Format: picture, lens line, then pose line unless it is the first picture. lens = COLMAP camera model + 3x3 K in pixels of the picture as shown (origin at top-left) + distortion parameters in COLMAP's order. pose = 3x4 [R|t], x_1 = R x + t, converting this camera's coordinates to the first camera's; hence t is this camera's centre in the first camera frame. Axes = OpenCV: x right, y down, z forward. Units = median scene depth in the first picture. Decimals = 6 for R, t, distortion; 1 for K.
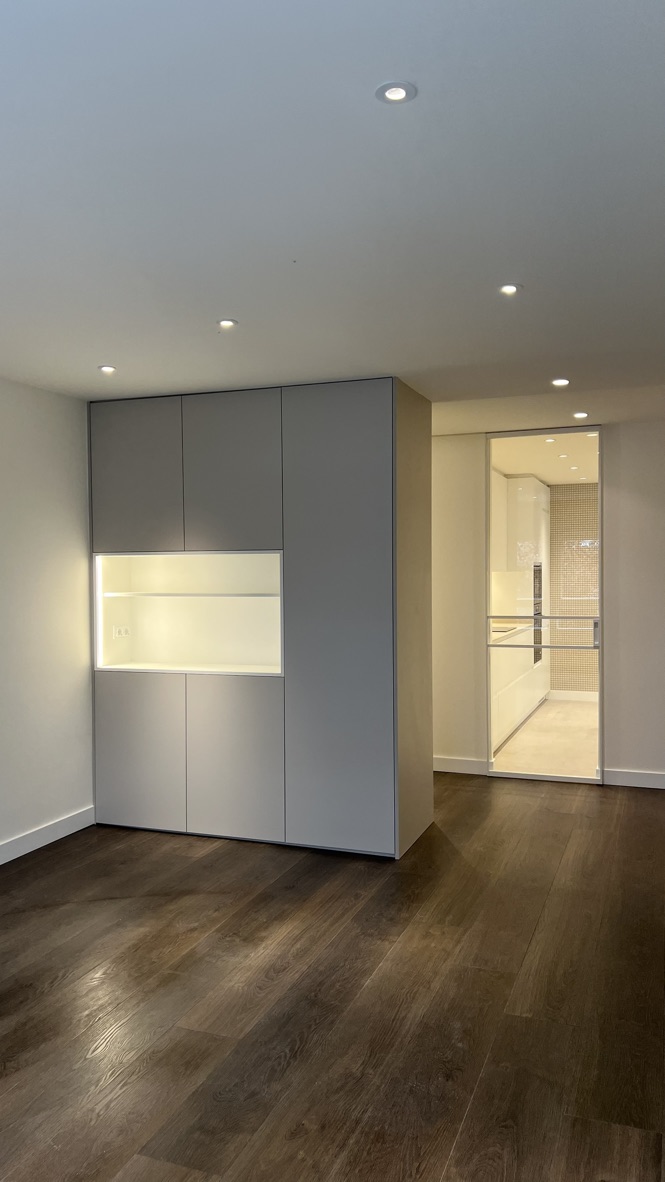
lens RADIAL K [[895.7, 0, 332.5], [0, 895.7, 591.0], [0, 0, 1]] dist [0.102257, -0.156905]
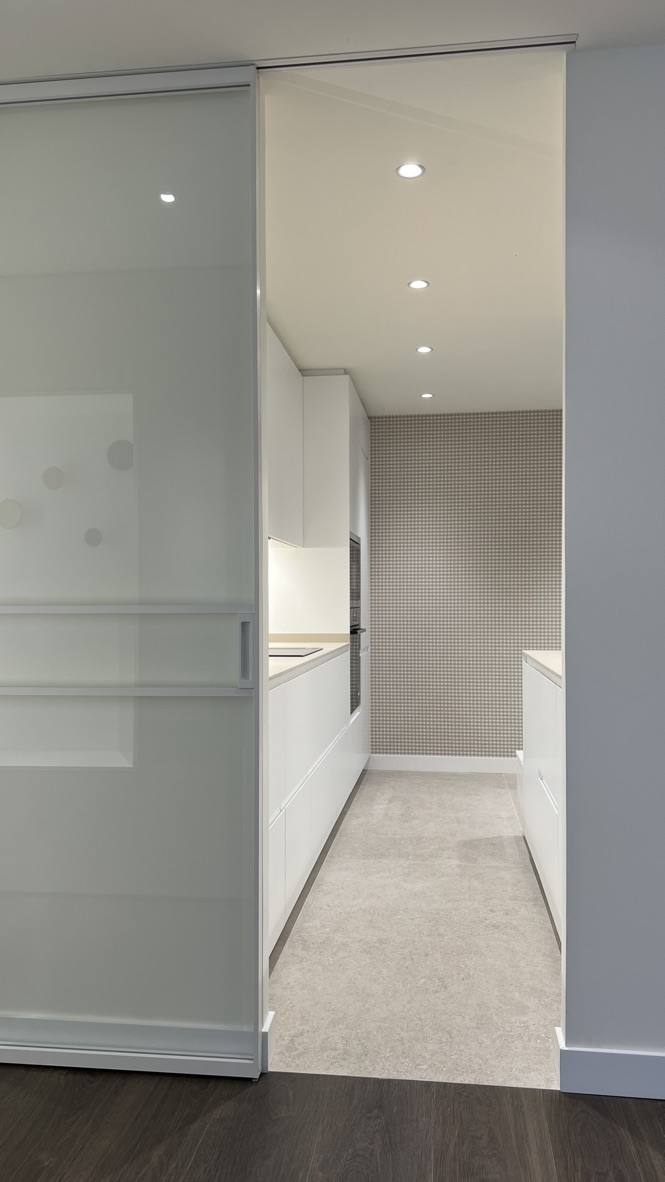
lens RADIAL K [[895.7, 0, 332.5], [0, 895.7, 591.0], [0, 0, 1]] dist [0.102257, -0.156905]
pose [[0.973026, 0.009876, 0.230483, 0.126564], [-0.001830, 0.999382, -0.035098, 0.035133], [-0.230688, 0.033730, 0.972443, 0.686607]]
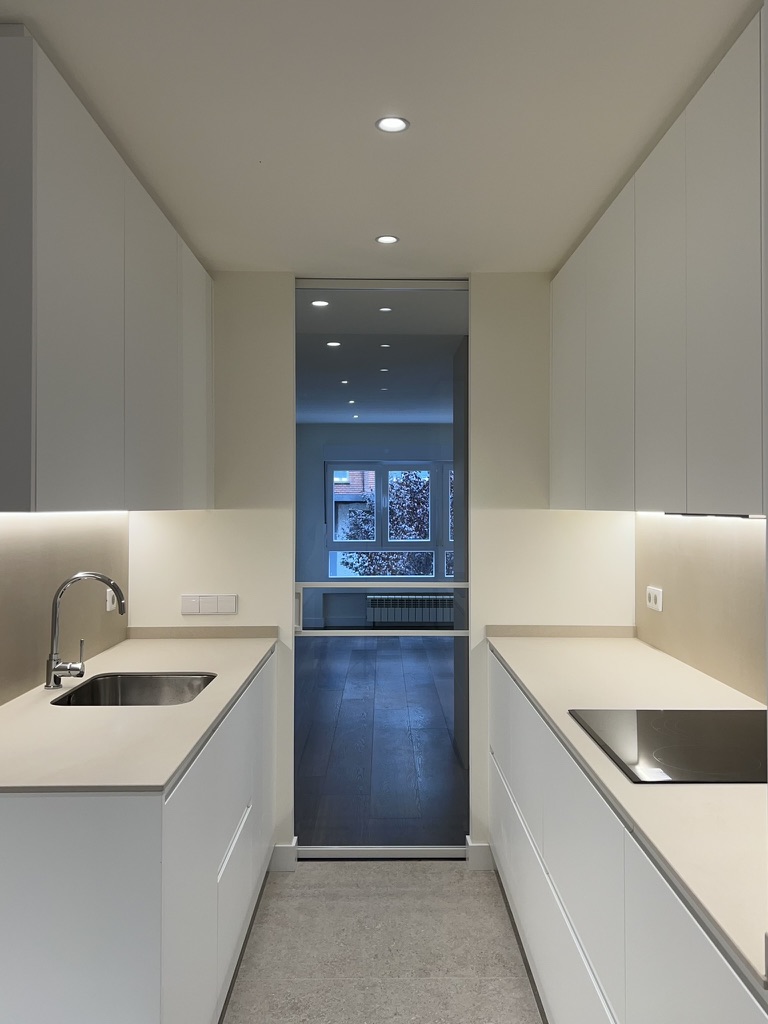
lens RADIAL K [[881.2, 0, 384.0], [0, 881.2, 512.0], [0, 0, 1]] dist [-0.000344, -0.000088]
pose [[-0.934441, 0.003624, -0.356100, 0.455754], [-0.006563, 0.999603, 0.027396, -0.038302], [0.356058, 0.027938, -0.934046, 1.597884]]
